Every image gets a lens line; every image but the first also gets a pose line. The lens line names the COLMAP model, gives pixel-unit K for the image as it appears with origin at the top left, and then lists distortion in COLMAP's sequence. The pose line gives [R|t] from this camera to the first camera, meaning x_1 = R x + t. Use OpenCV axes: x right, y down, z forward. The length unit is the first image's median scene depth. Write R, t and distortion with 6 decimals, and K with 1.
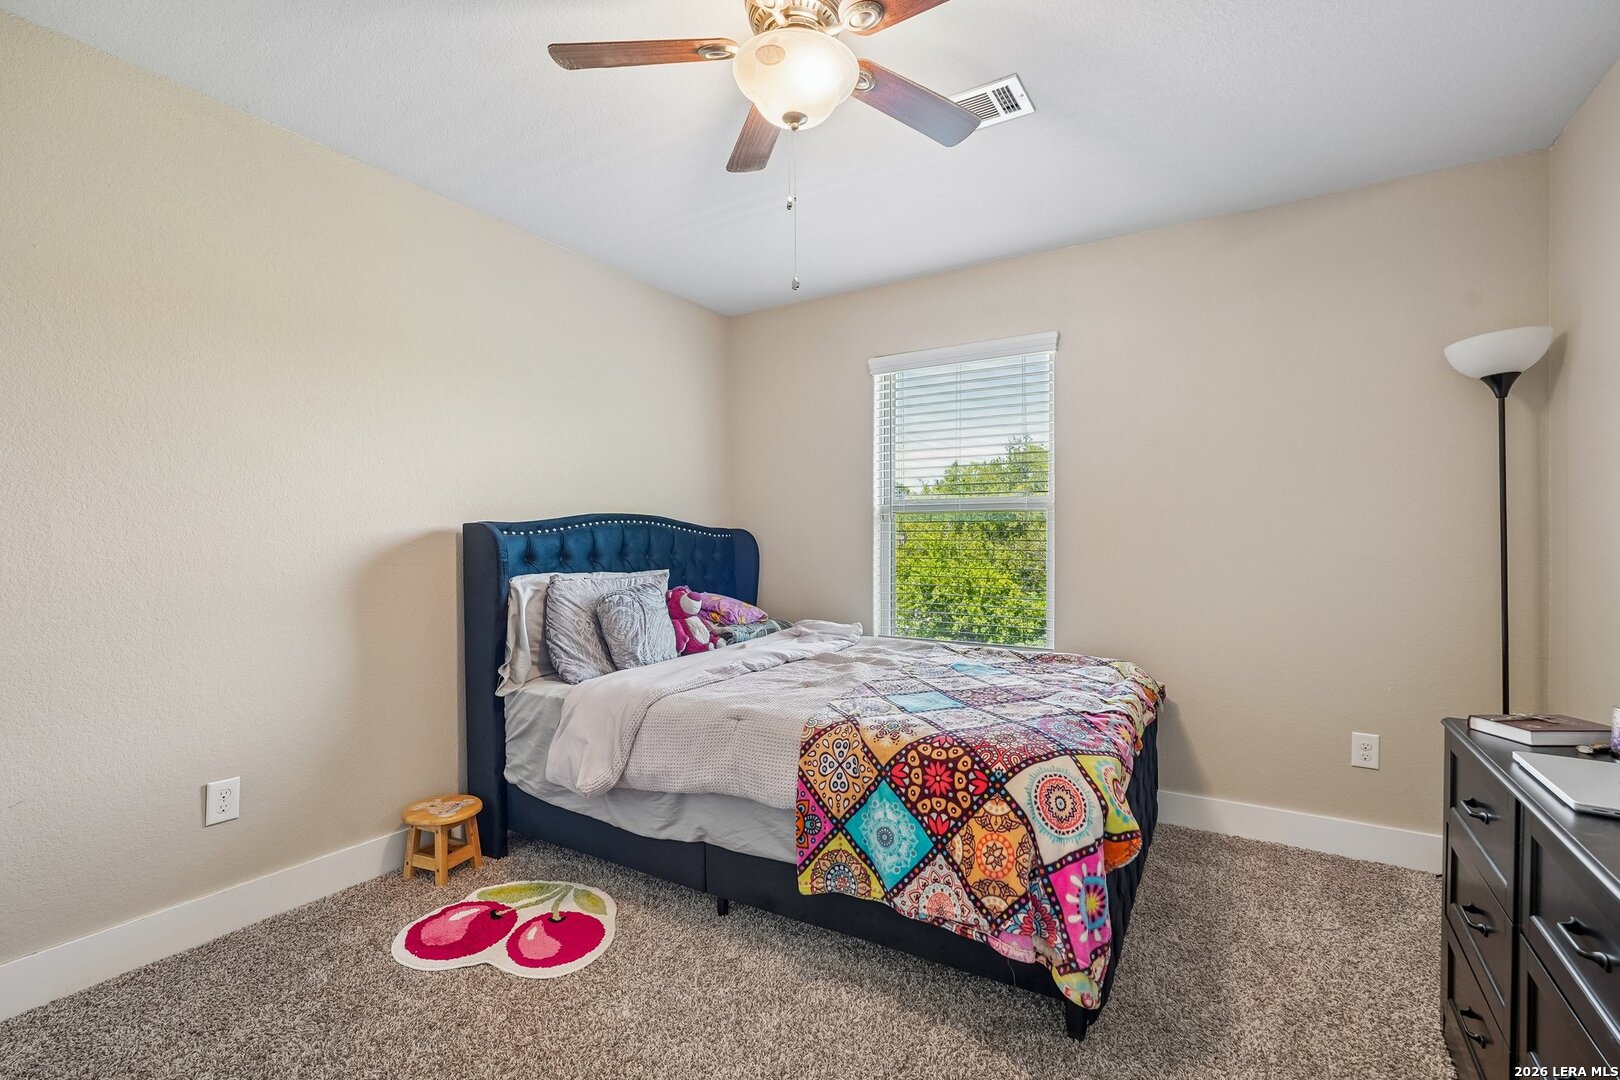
lens RADIAL K [[728.2, 0, 810.0], [0, 728.2, 540.0], [0, 0, 1]] dist [0.000989, 0.000046]
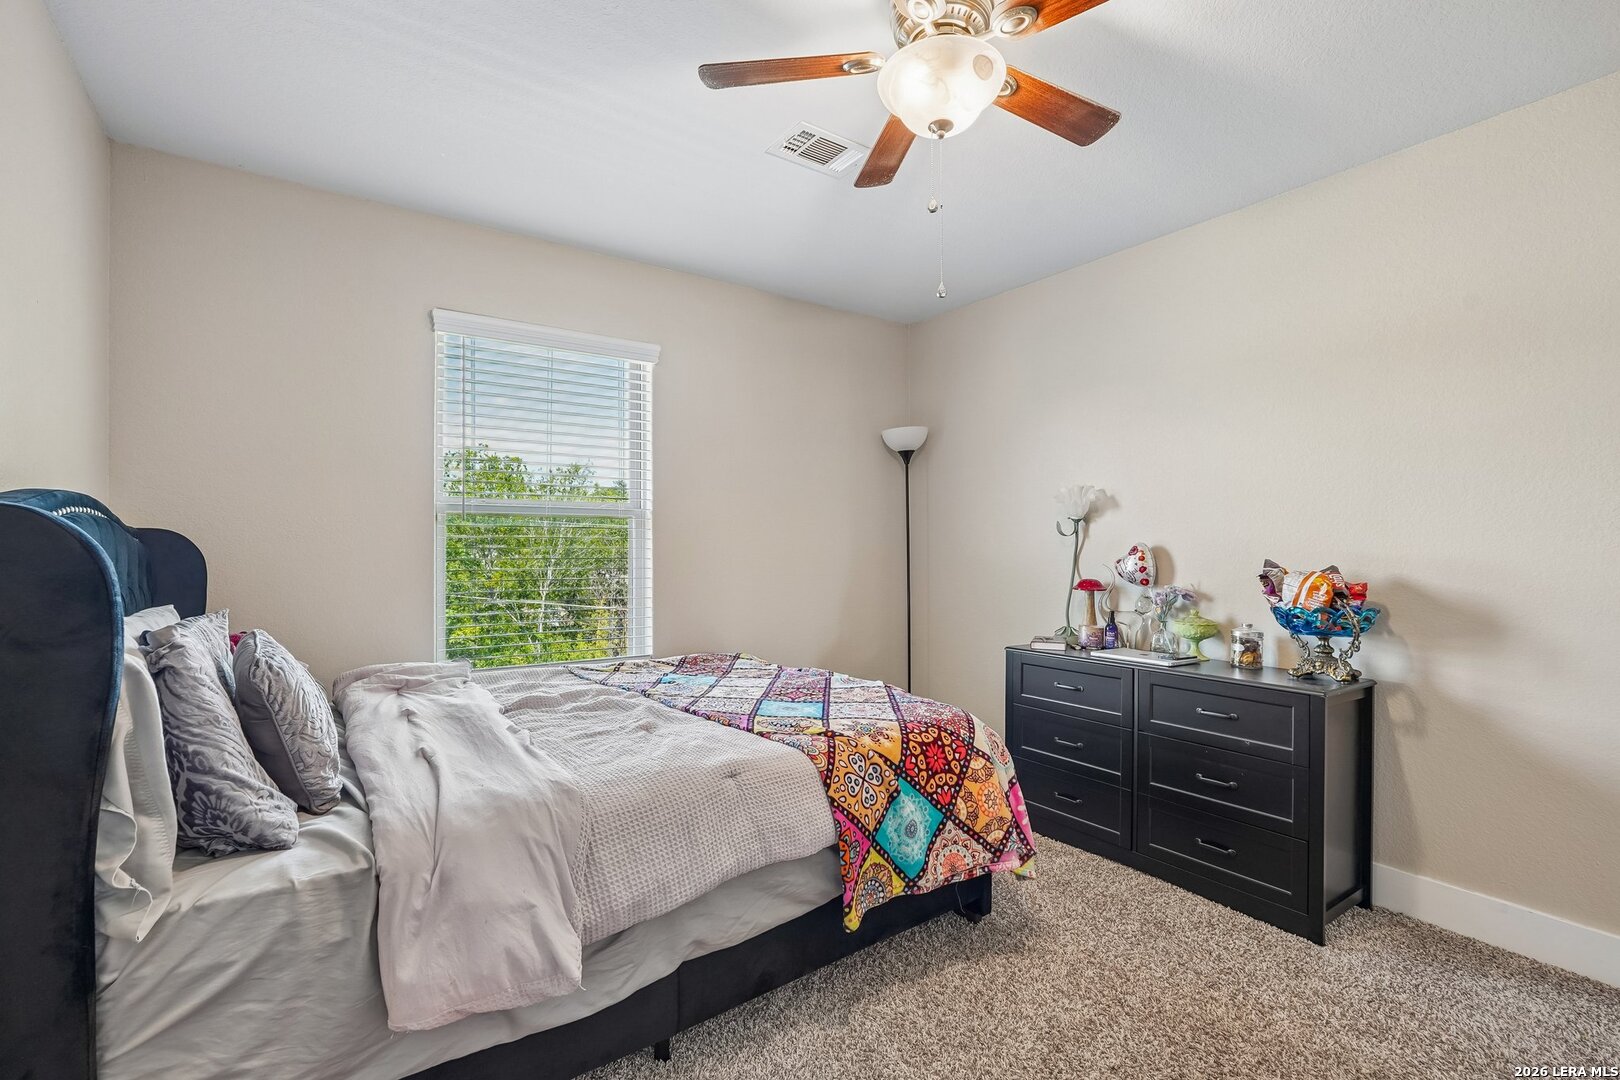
lens RADIAL K [[717.8, 0, 810.0], [0, 717.8, 540.0], [0, 0, 1]] dist [-0.000330, -0.000046]
pose [[0.393662, 0.009023, 0.919211, -0.883753], [-0.002052, 0.999958, -0.008937, -0.002583], [-0.919253, 0.001632, 0.393664, 0.696279]]
